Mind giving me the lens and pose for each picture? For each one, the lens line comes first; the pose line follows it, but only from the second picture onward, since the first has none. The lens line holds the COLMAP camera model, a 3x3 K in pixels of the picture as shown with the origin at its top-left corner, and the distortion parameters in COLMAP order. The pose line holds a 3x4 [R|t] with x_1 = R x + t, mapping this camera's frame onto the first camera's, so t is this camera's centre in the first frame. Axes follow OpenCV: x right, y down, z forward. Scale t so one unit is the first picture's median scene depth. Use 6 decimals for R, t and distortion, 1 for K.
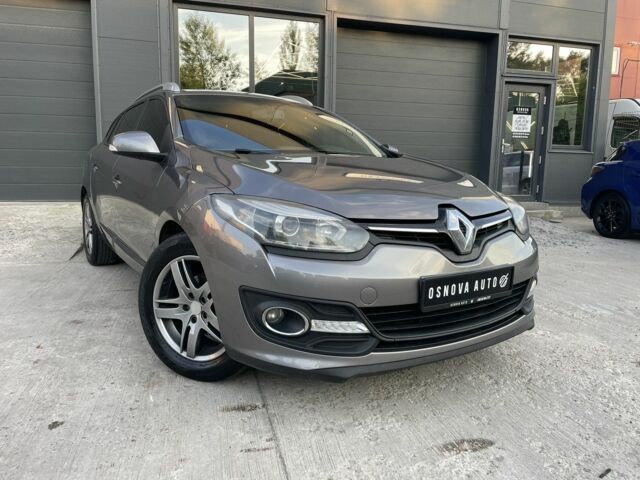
lens RADIAL K [[487.2, 0, 323.9], [0, 487.2, 233.0], [0, 0, 1]] dist [0.062027, -0.080131]
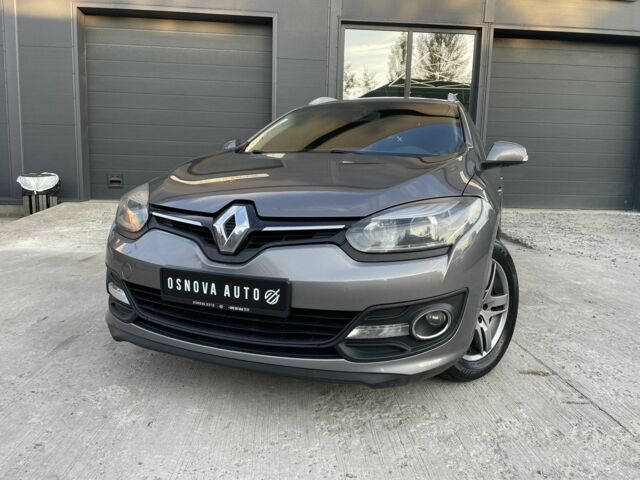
lens RADIAL K [[487.2, 0, 322.8], [0, 487.2, 232.0], [0, 0, 1]] dist [0.062027, -0.080131]
pose [[0.980073, 0.031061, -0.196196, -0.347686], [-0.034543, 0.999300, -0.014350, 0.038703], [0.195613, 0.020842, 0.980460, -0.215535]]
